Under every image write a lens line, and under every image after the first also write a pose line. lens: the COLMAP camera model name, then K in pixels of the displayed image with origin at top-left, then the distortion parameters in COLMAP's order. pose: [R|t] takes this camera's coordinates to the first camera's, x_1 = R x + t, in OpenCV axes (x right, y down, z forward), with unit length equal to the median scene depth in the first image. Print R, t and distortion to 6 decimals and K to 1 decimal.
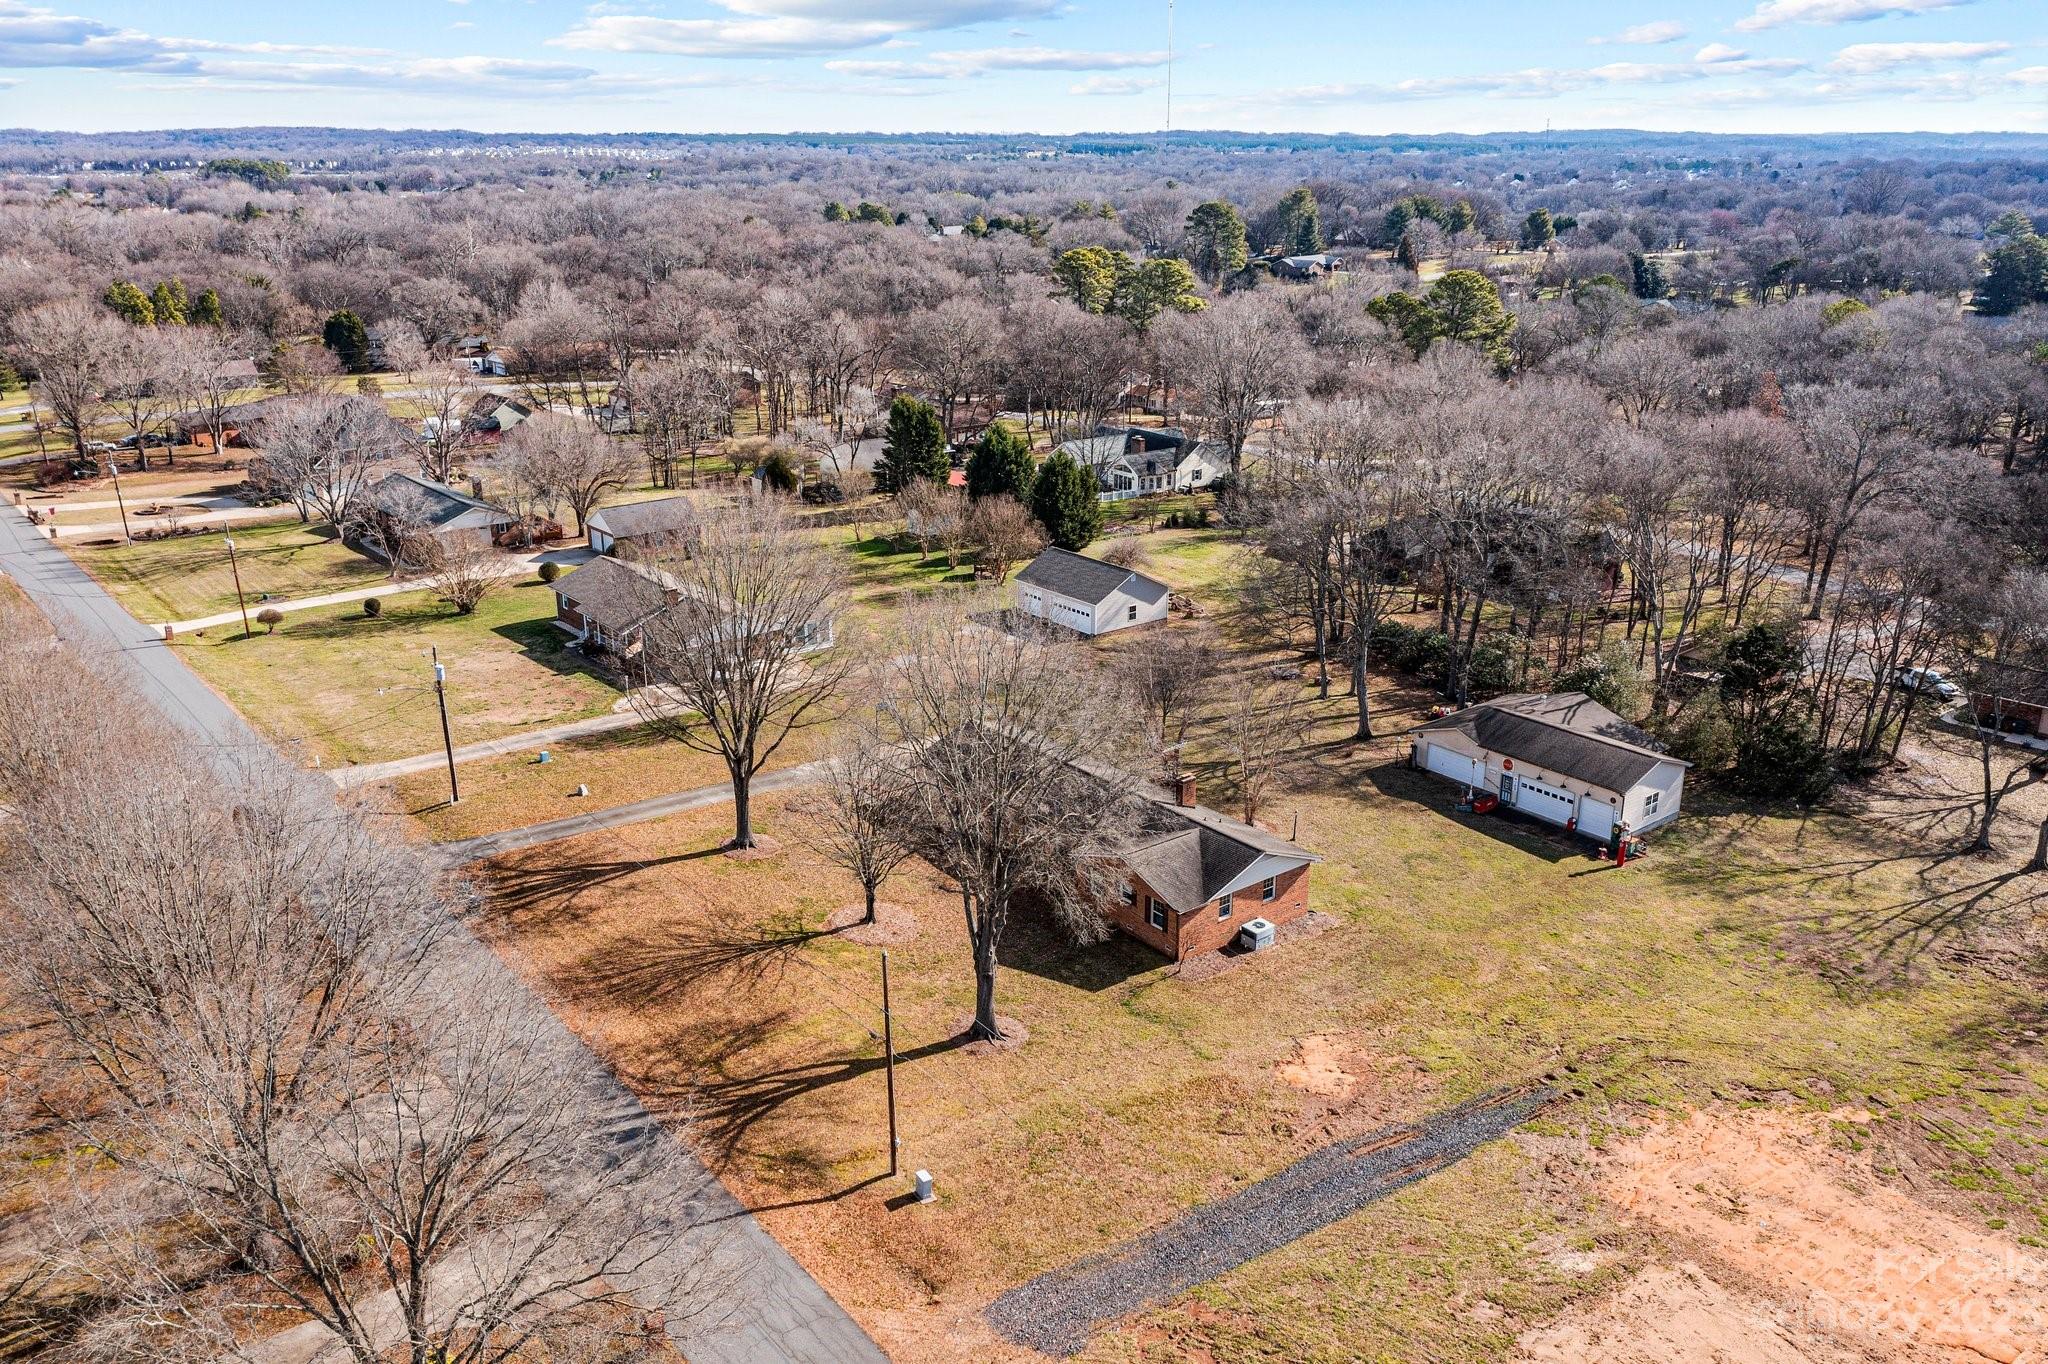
lens RADIAL K [[1673.0, 0, 1014.7], [0, 1673.0, 676.8], [0, 0, 1]] dist [0.003079, 0.002174]
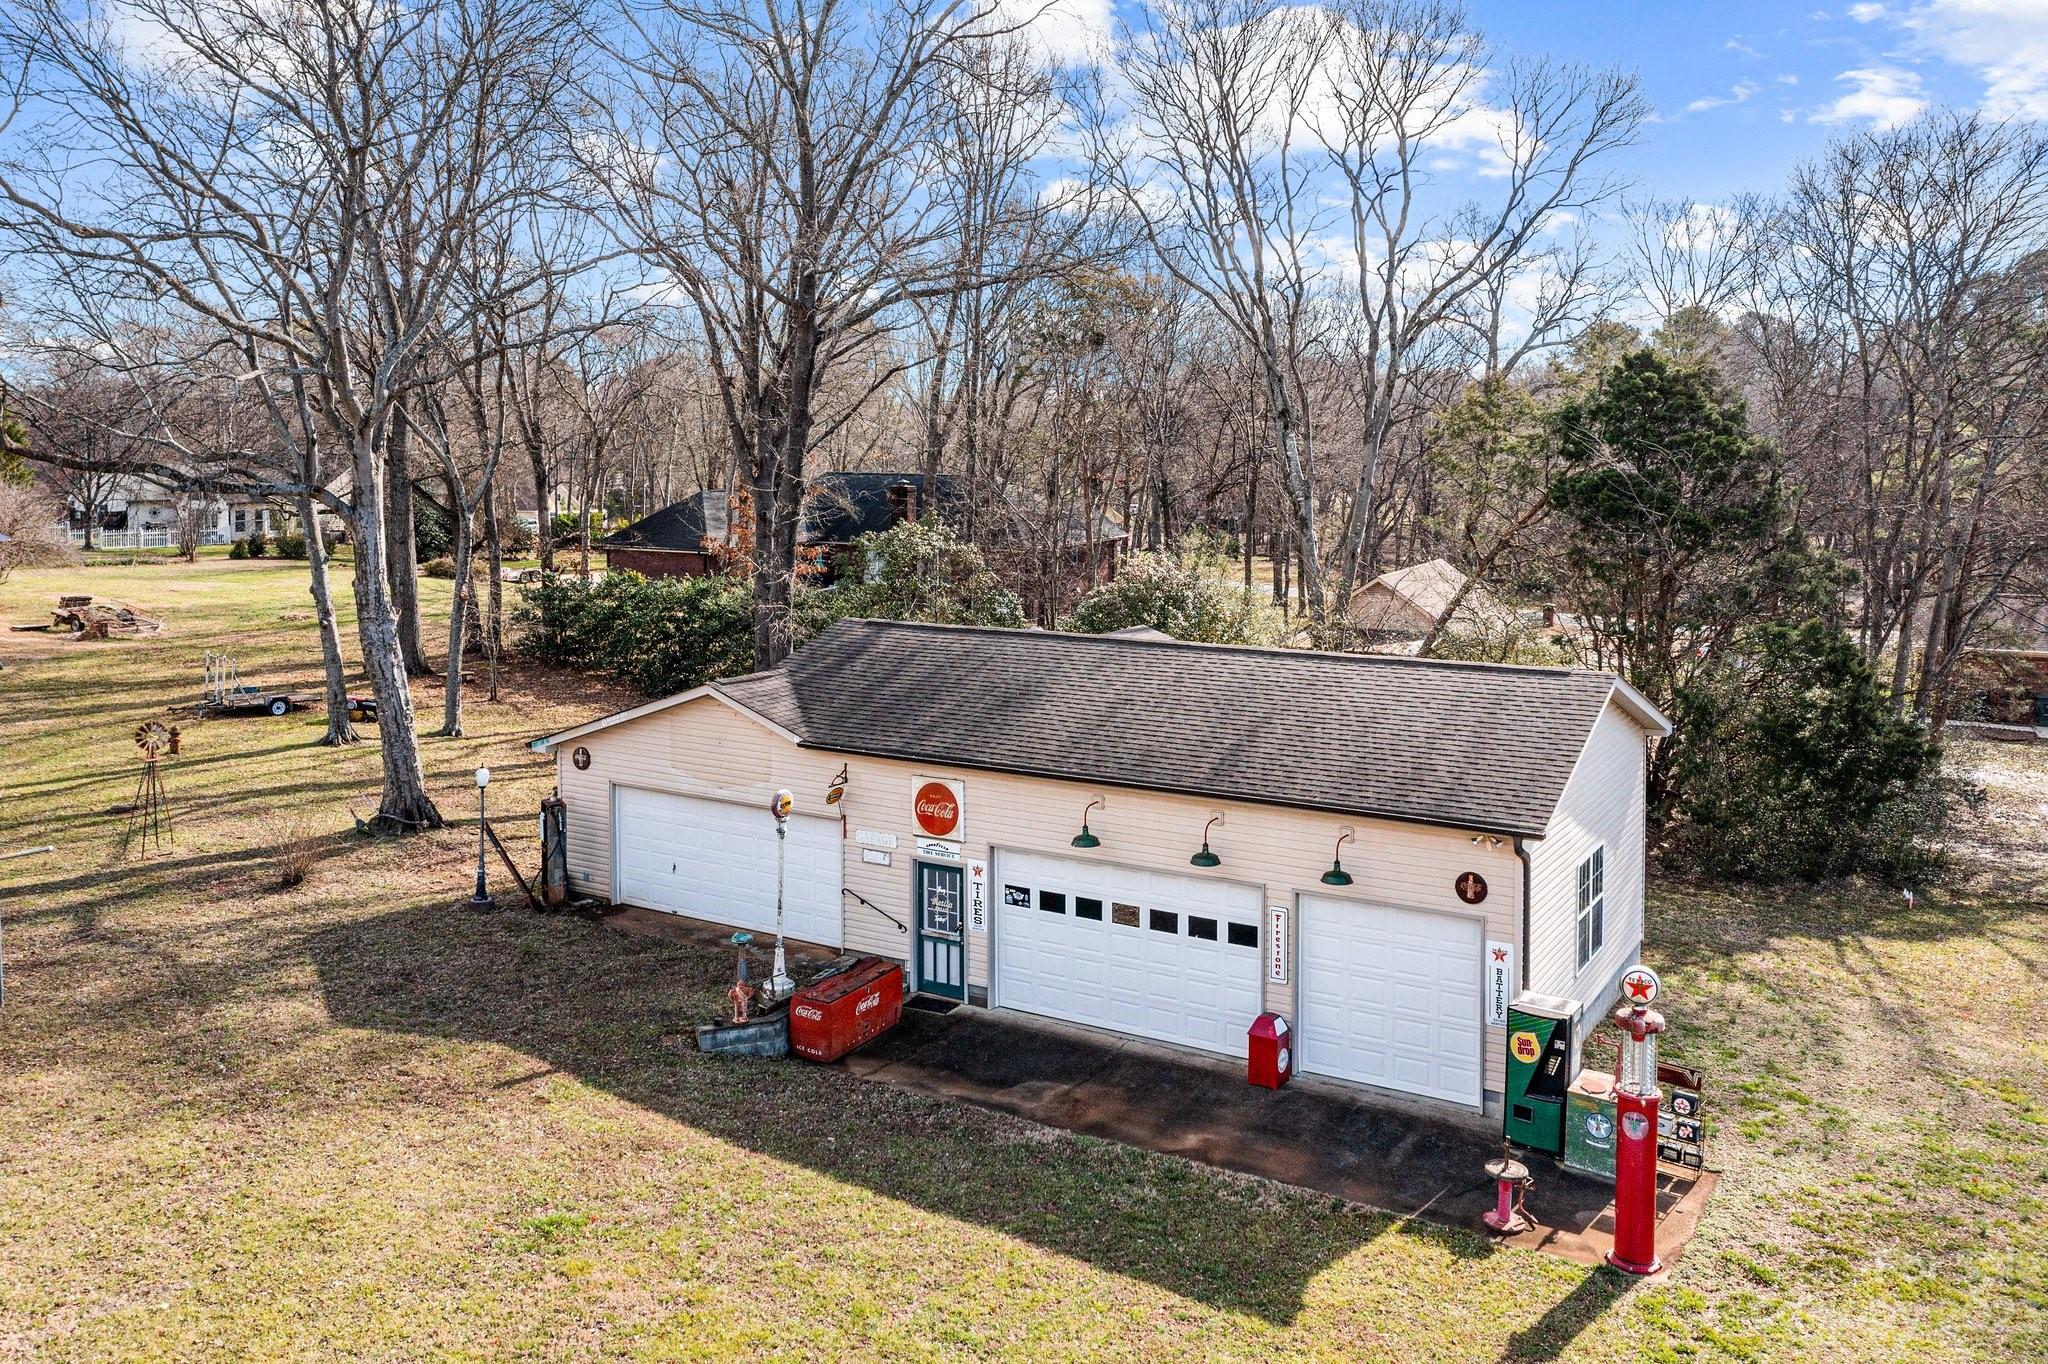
lens RADIAL K [[1673.0, 0, 1028.2], [0, 1673.0, 528.5], [0, 0, 1]] dist [0.003079, 0.002174]
pose [[0.941450, -0.028291, 0.335964, 0.235187], [0.112661, 0.965592, -0.234393, 0.069871], [-0.317773, 0.258520, 0.912243, 0.792367]]
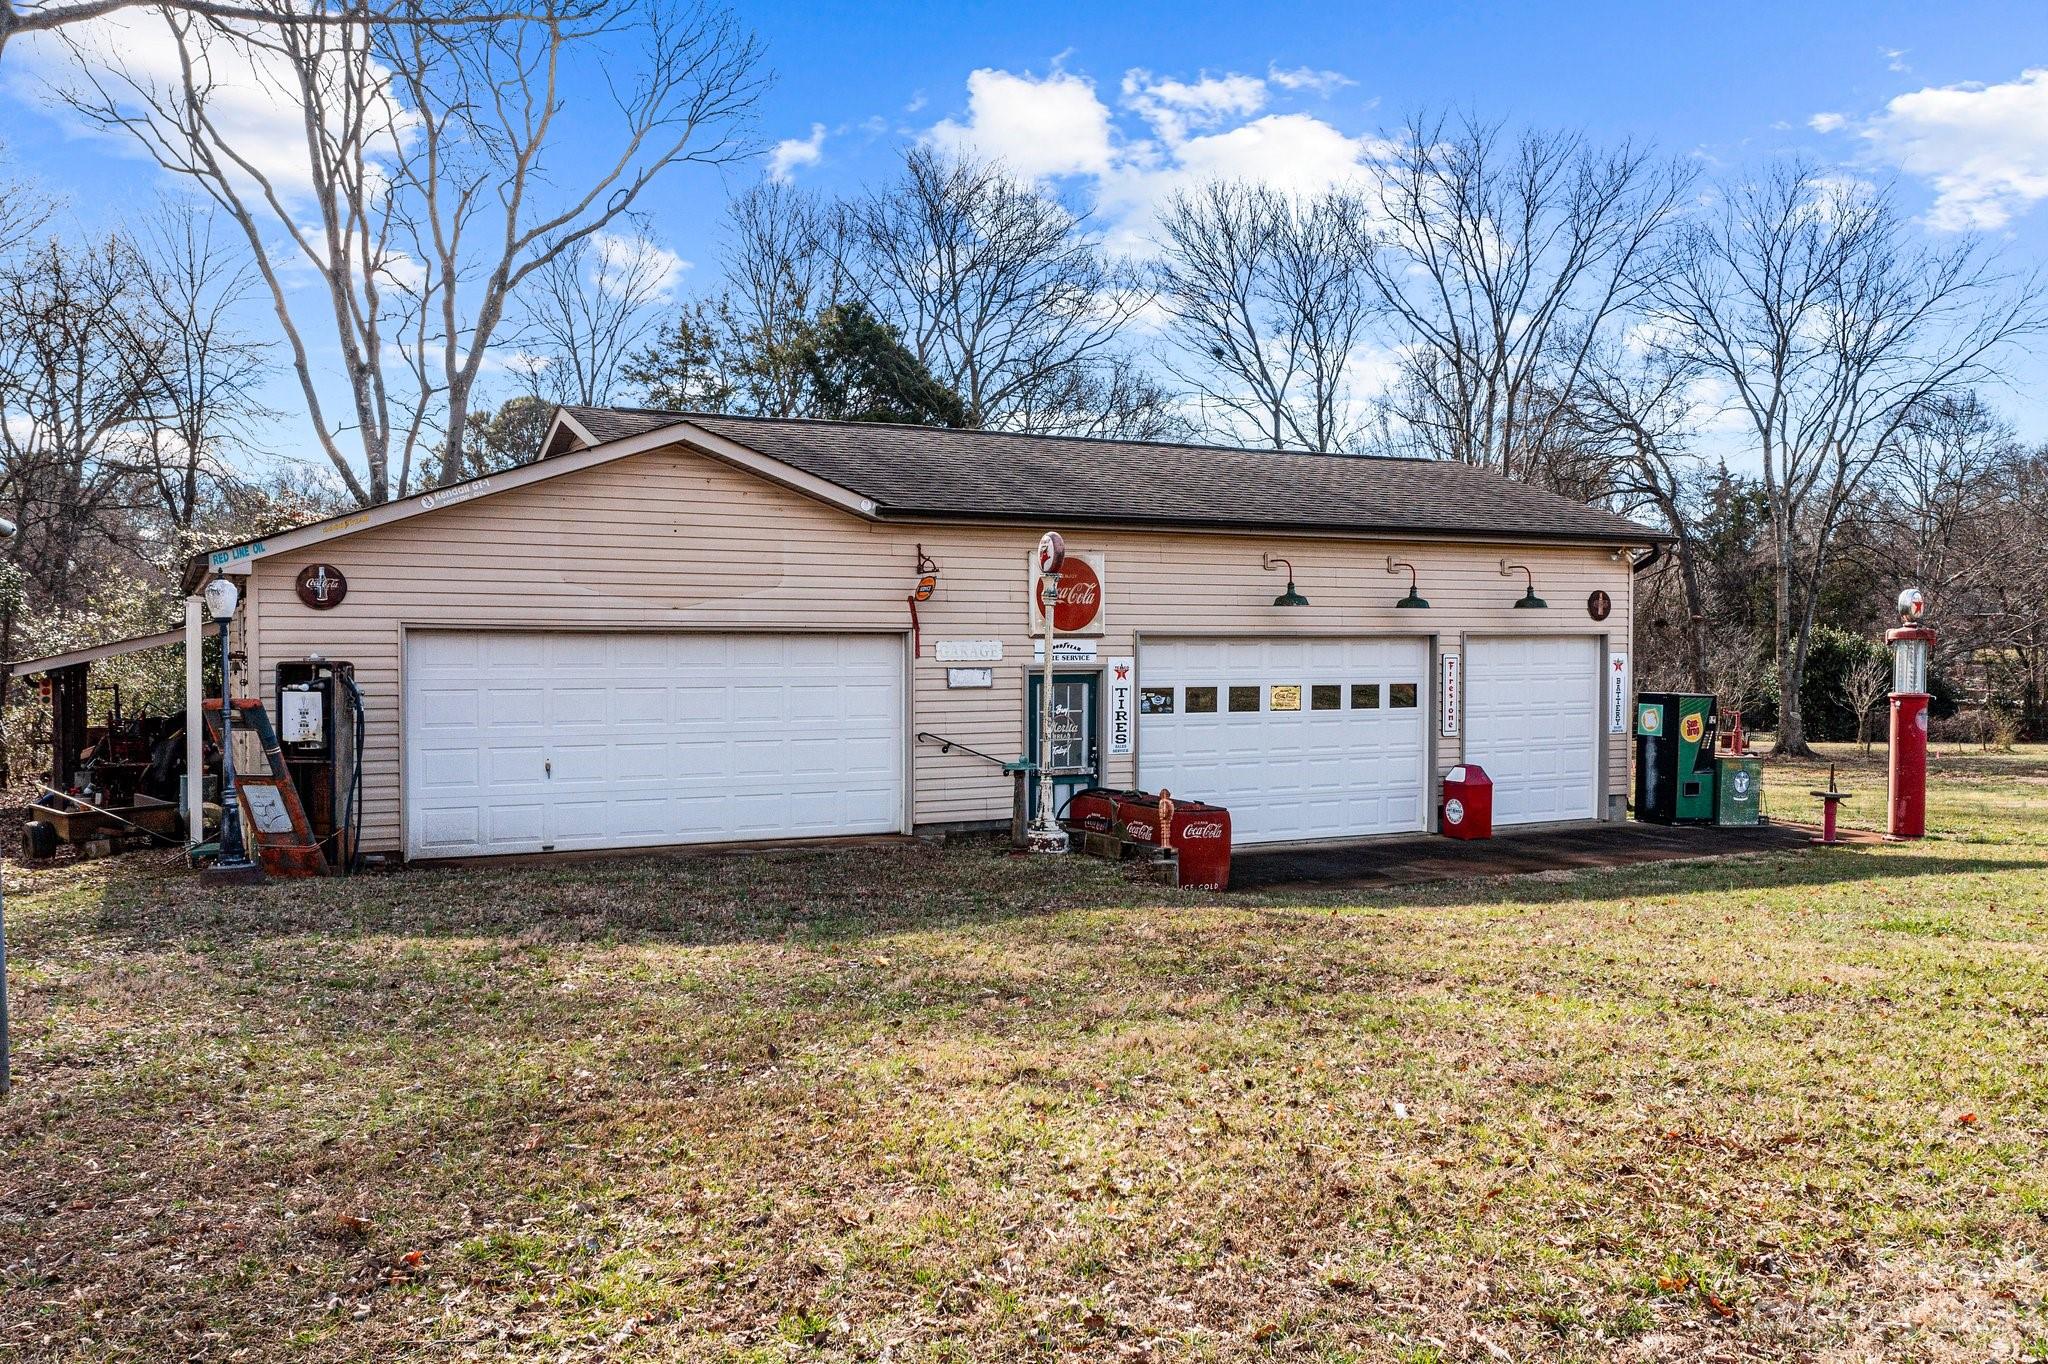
lens RADIAL K [[1673.0, 0, 1034.9], [0, 1673.0, 670.4], [0, 0, 1]] dist [0.003079, 0.002174]
pose [[0.185498, -0.018790, 0.982465, 0.140040], [0.314428, 0.948386, -0.041228, 0.065086], [-0.930981, 0.316562, 0.181832, 0.981098]]
